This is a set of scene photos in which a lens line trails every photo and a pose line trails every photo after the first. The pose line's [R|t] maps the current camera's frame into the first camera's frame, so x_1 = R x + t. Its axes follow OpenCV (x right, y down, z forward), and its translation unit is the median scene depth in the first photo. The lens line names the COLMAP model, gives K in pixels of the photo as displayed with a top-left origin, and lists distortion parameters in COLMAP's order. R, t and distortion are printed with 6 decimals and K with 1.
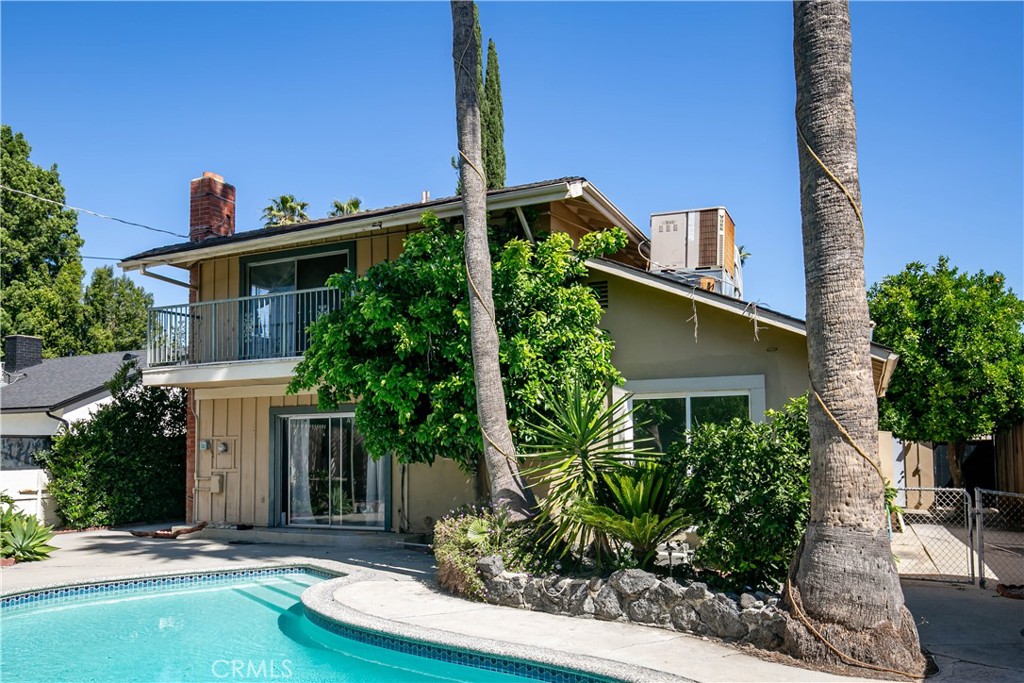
lens RADIAL K [[779.2, 0, 514.3], [0, 779.2, 351.1], [0, 0, 1]] dist [0.000211, -0.000465]
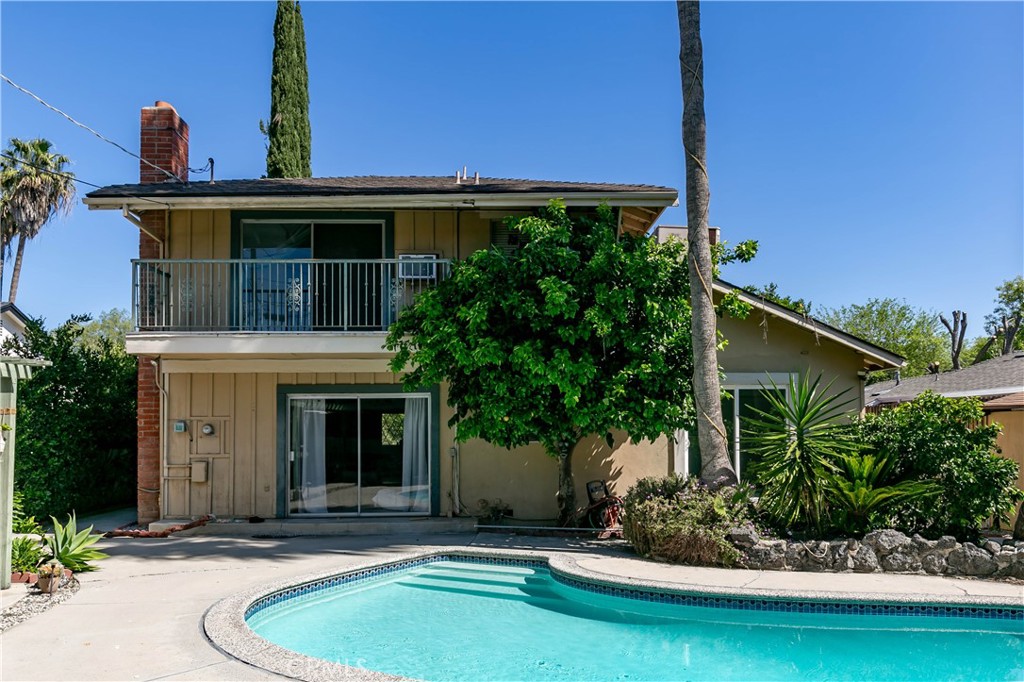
lens RADIAL K [[748.0, 0, 535.7], [0, 748.0, 362.1], [0, 0, 1]] dist [-0.000855, -0.007417]
pose [[0.888270, 0.046657, 0.456945, -0.518001], [-0.060112, 0.998080, 0.014944, 0.018149], [-0.455371, -0.040742, 0.889369, 0.123226]]
